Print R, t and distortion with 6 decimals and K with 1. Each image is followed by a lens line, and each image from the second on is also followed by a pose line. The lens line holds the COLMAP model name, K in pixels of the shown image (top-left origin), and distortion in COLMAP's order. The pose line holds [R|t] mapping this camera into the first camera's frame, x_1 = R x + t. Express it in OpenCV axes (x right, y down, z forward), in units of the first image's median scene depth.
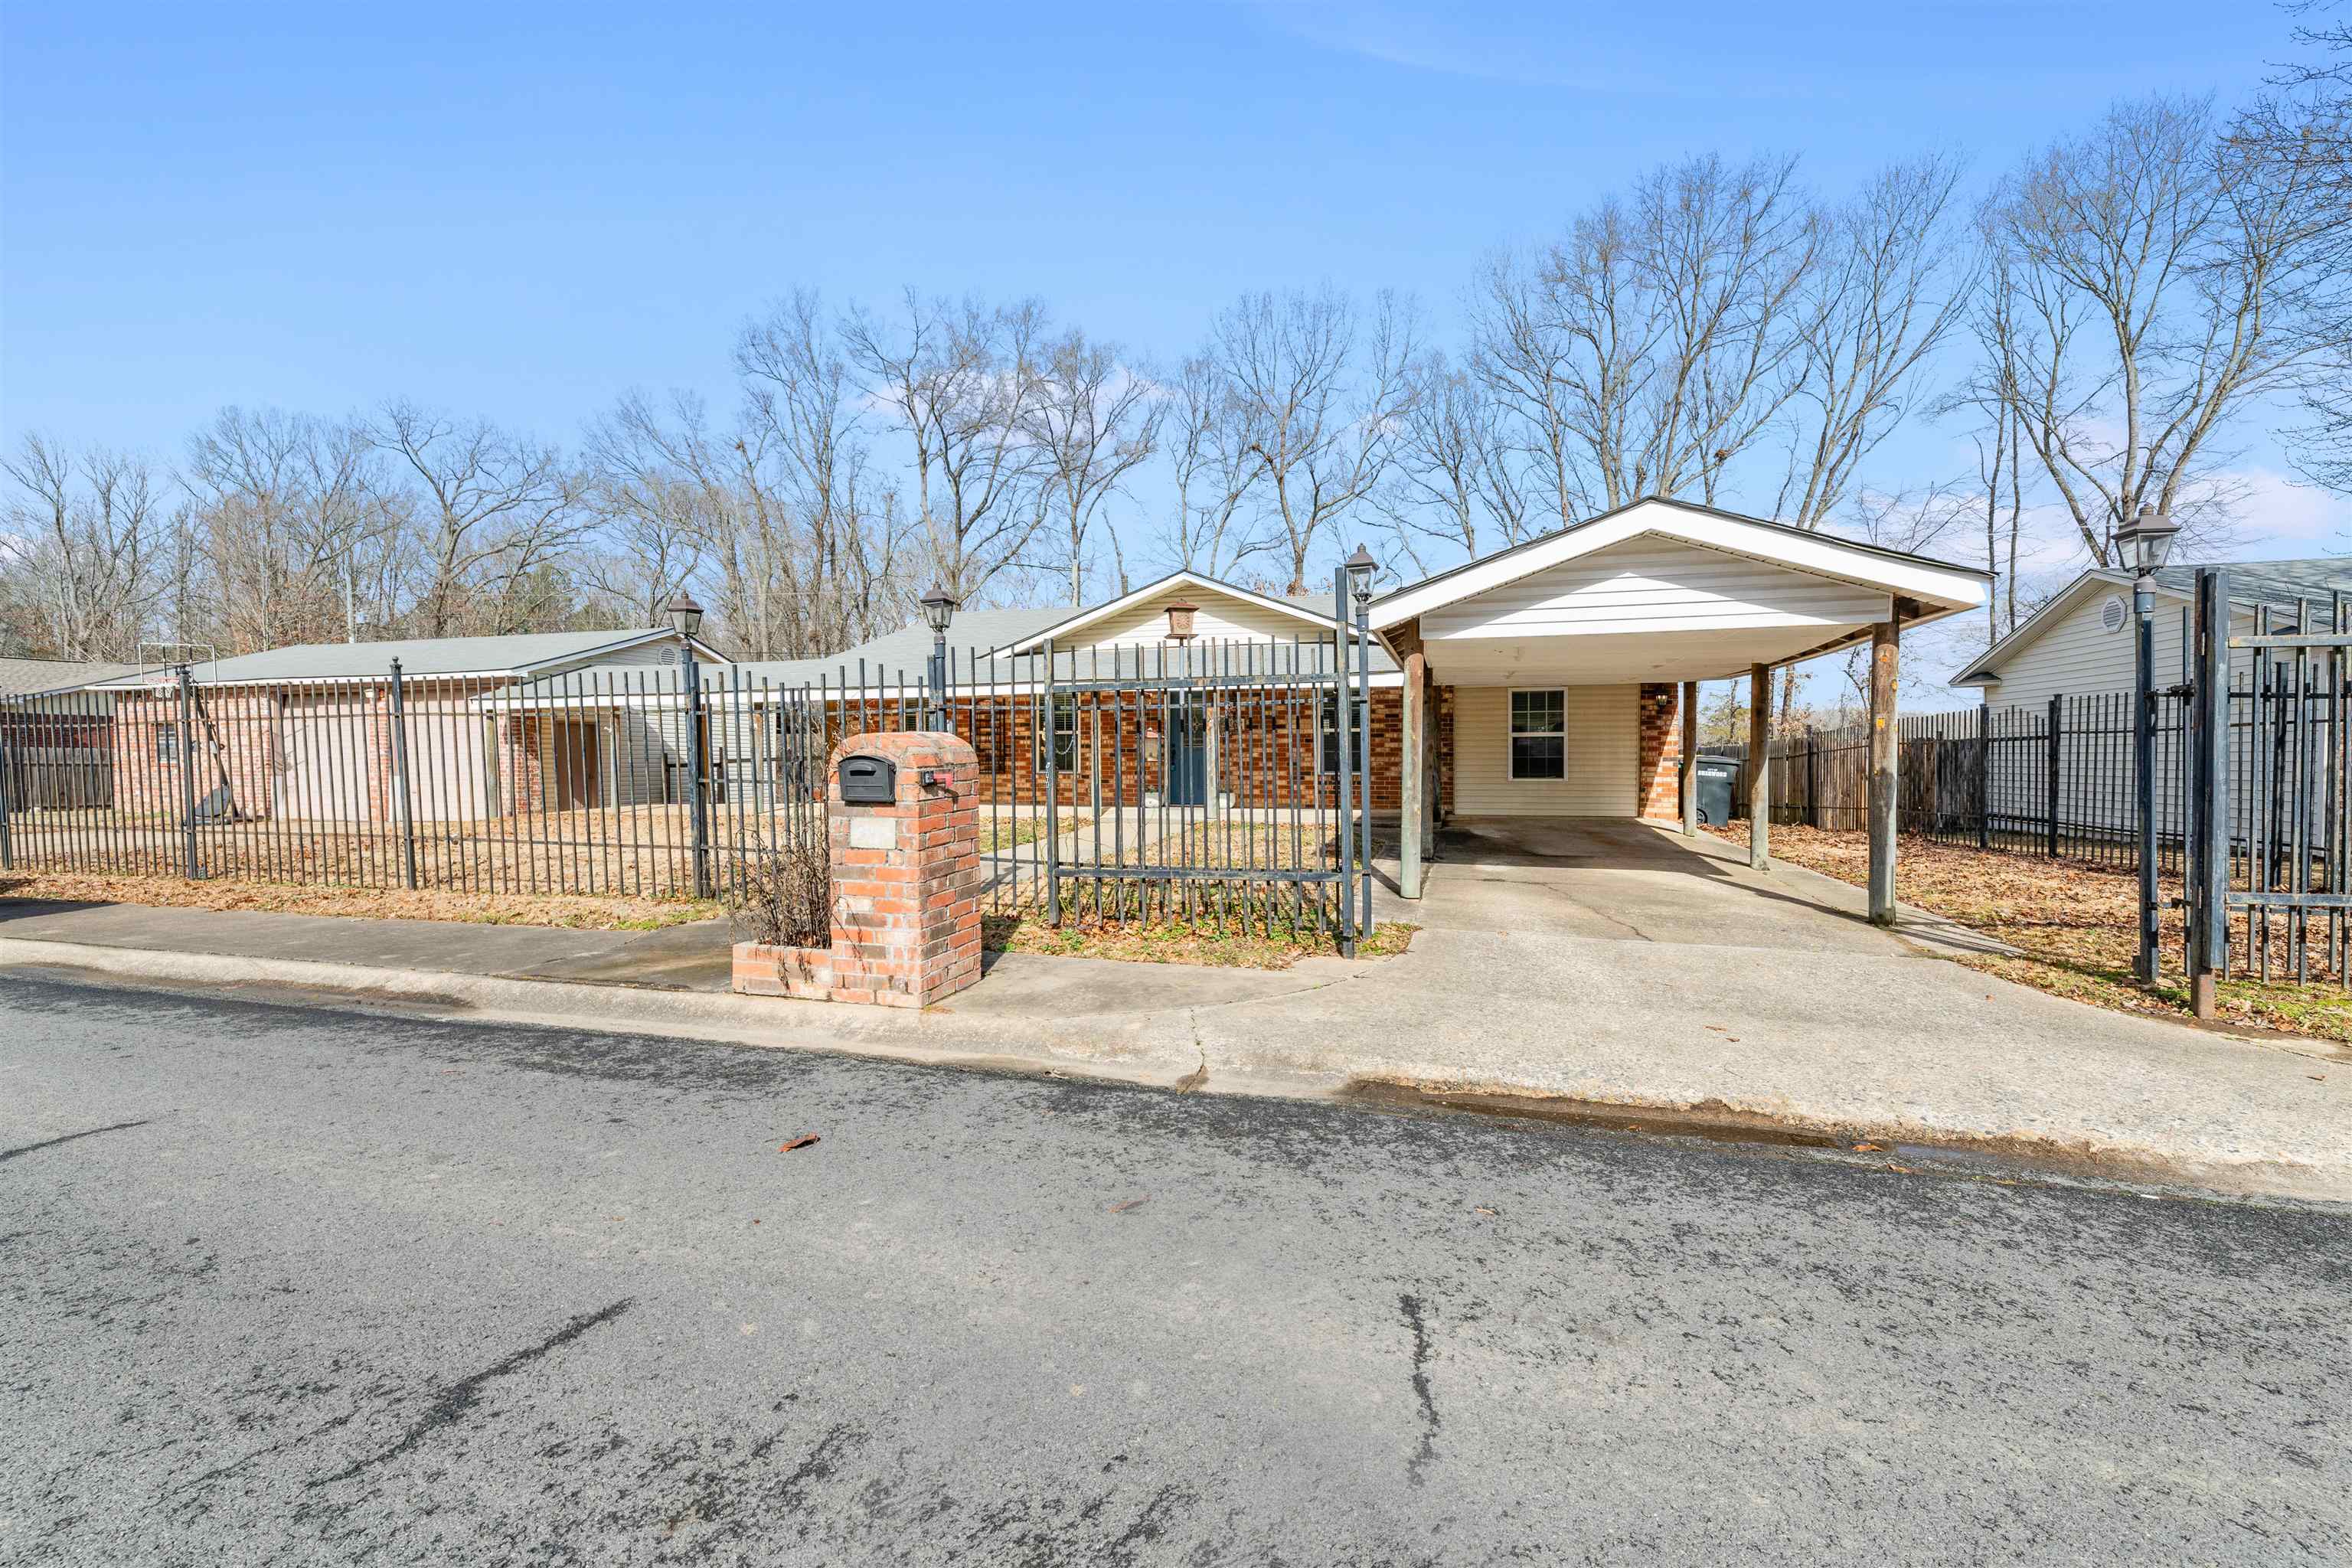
lens RADIAL K [[965.7, 0, 1170.0], [0, 965.7, 743.1], [0, 0, 1]] dist [0.002674, -0.000531]
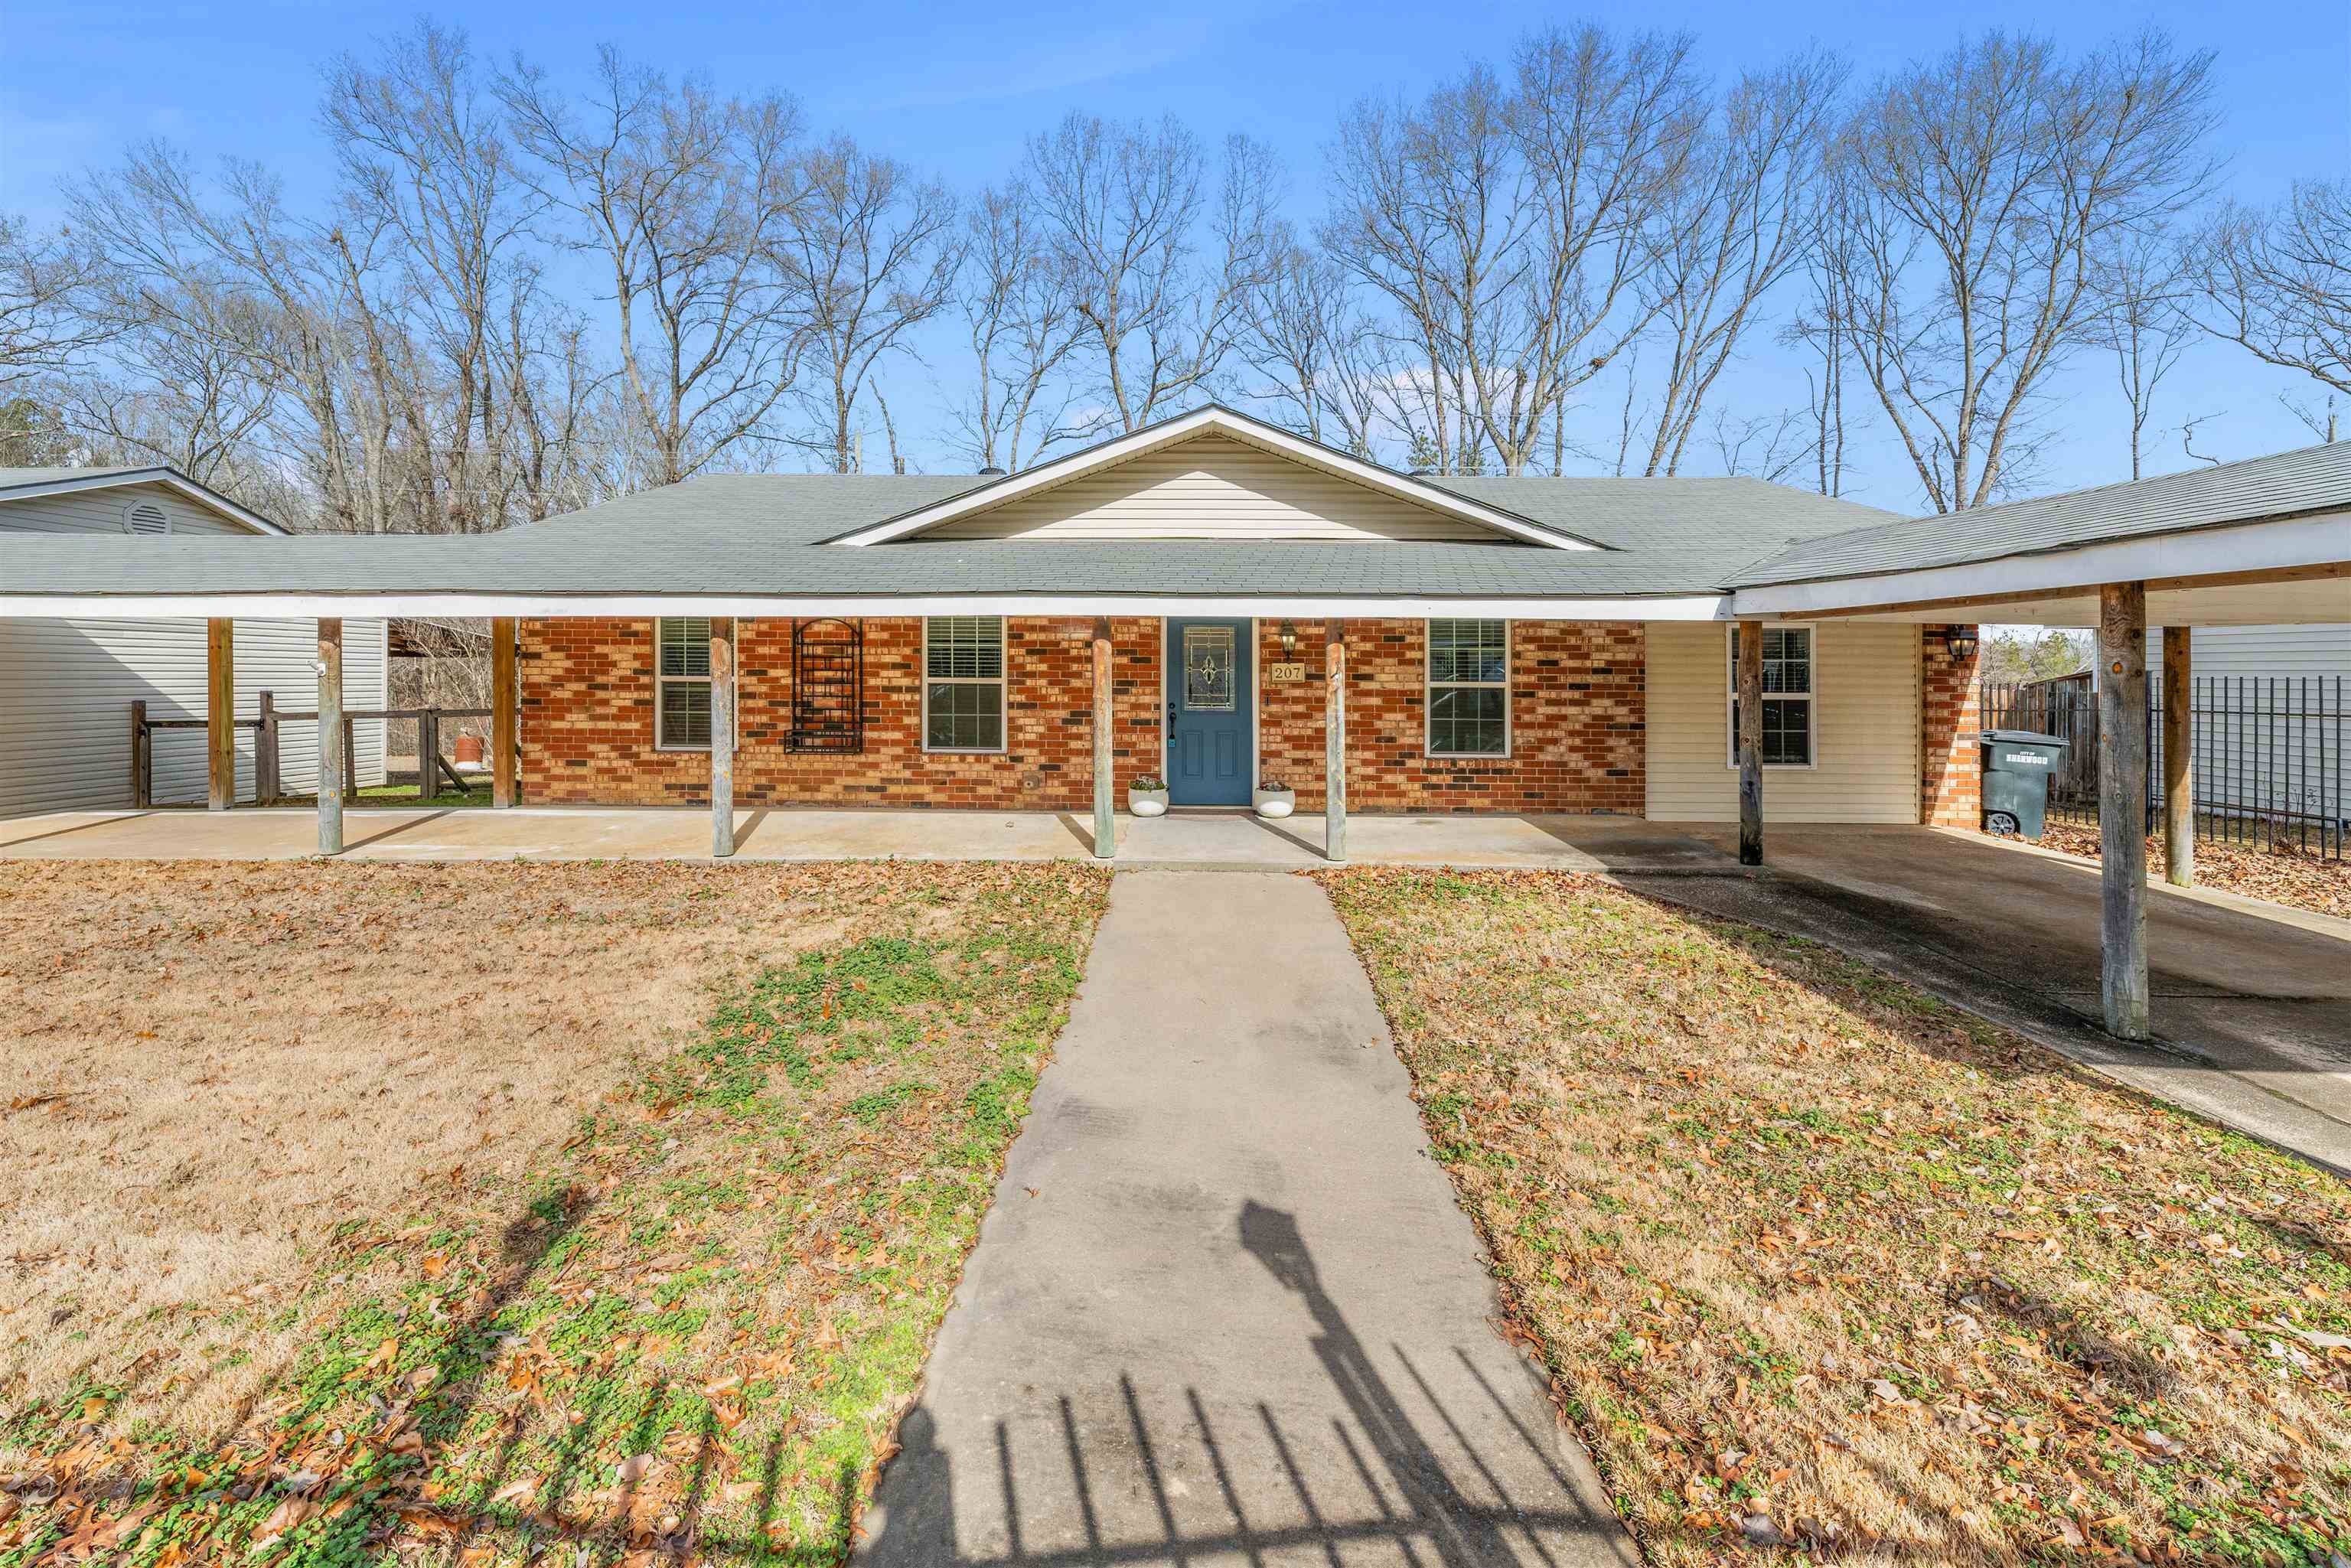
lens RADIAL K [[988.5, 0, 1171.2], [0, 988.5, 672.4], [0, 0, 1]] dist [0.012240, -0.007192]
pose [[0.963483, 0.006715, 0.267685, -0.050927], [-0.011064, 0.999830, 0.014741, -0.008622], [-0.267541, -0.017164, 0.963394, 0.135893]]
